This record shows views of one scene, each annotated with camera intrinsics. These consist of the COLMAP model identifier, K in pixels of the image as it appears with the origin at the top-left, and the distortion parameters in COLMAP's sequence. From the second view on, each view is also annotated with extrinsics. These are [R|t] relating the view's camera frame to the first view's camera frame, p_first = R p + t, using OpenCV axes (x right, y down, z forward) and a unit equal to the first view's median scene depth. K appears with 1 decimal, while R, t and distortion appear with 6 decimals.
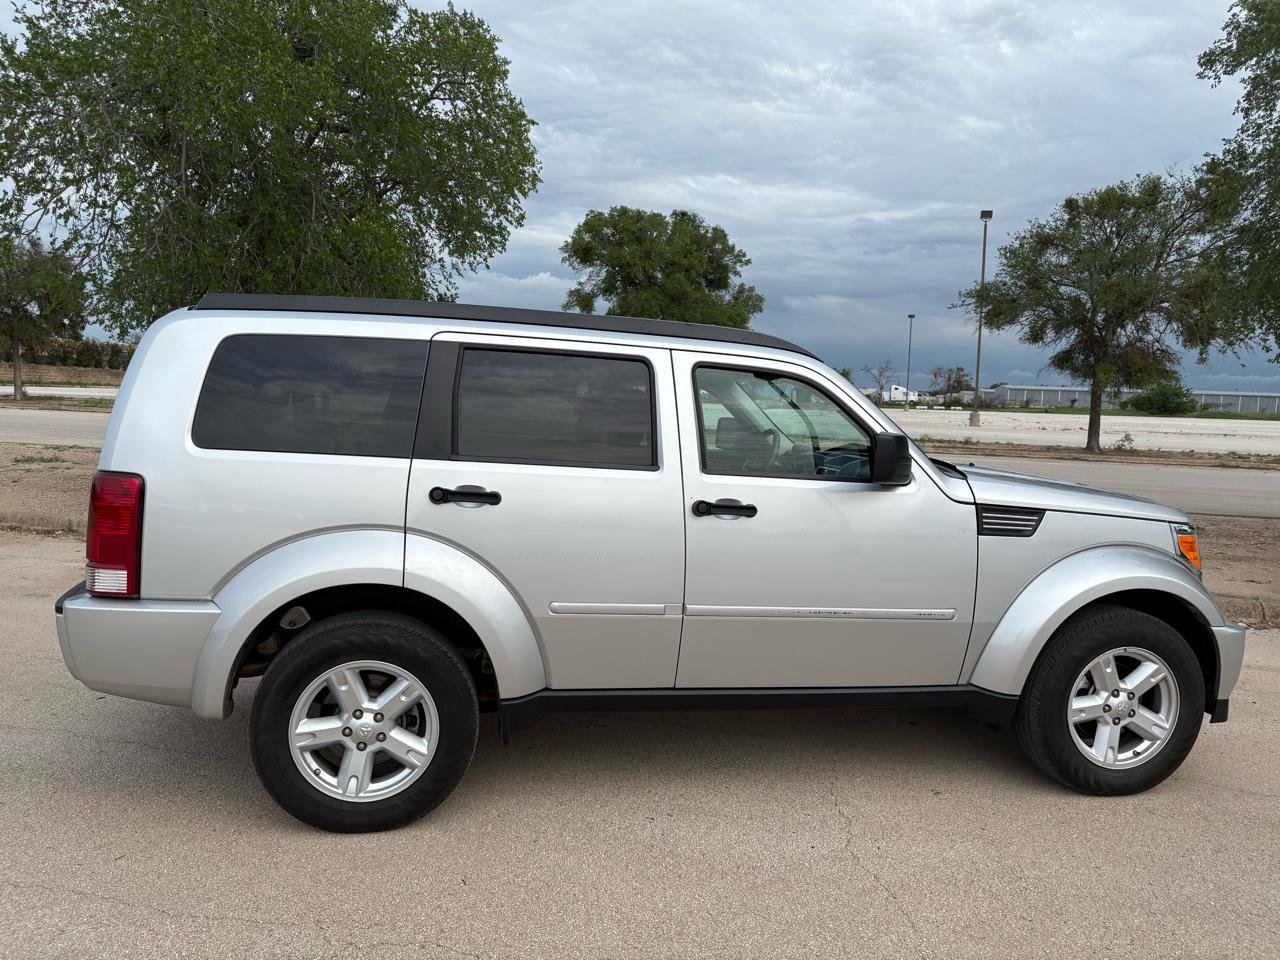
lens RADIAL K [[971.3, 0, 636.7], [0, 971.3, 471.1], [0, 0, 1]] dist [0.032972, -0.033858]
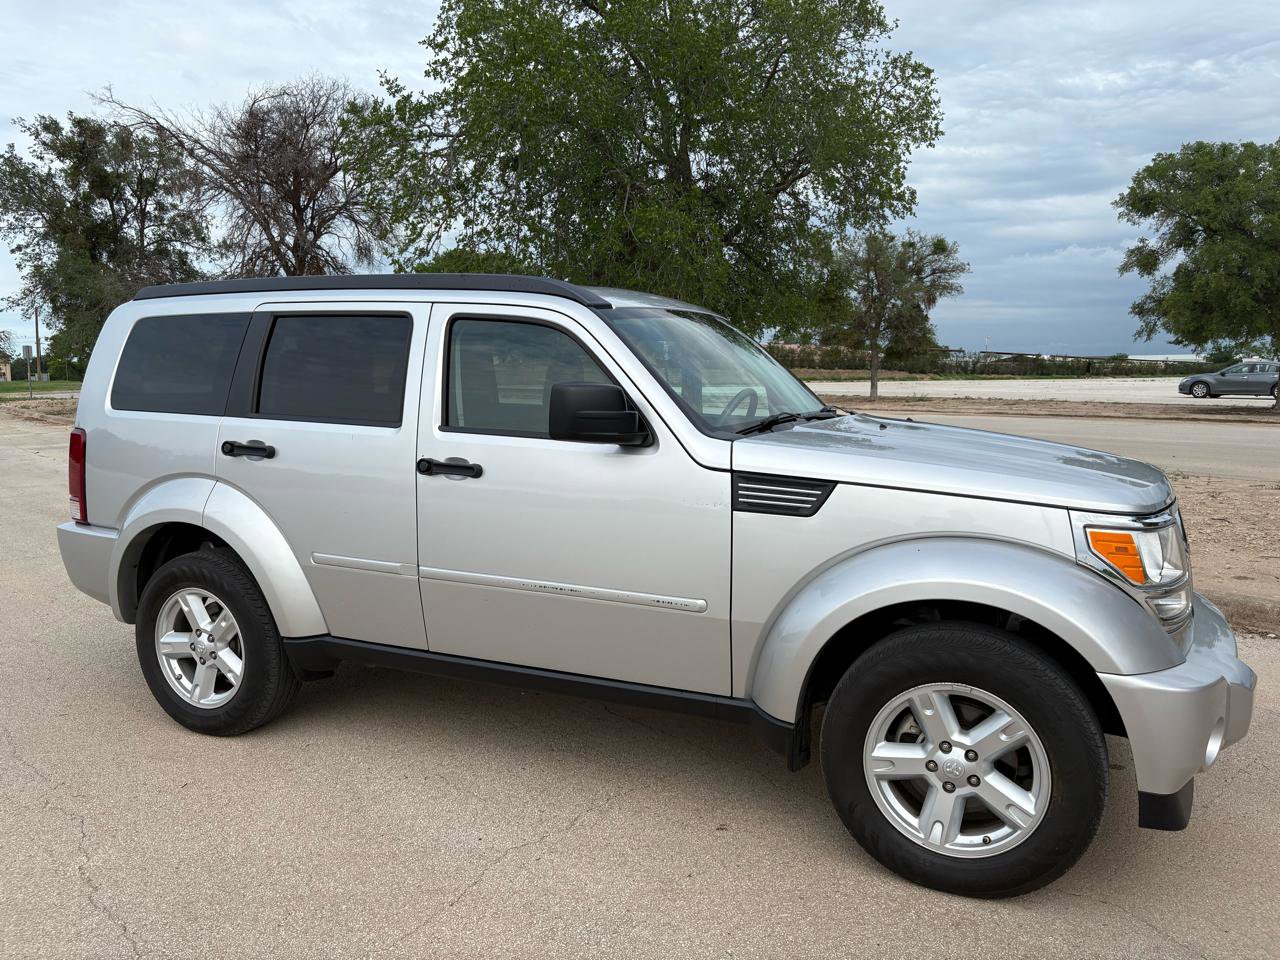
lens RADIAL K [[971.3, 0, 639.6], [0, 971.3, 480.4], [0, 0, 1]] dist [0.032972, -0.033858]
pose [[0.809539, 0.027997, -0.586399, 0.773847], [-0.015569, 0.999535, 0.026227, 0.022650], [0.586860, -0.012102, 0.809598, 0.331148]]
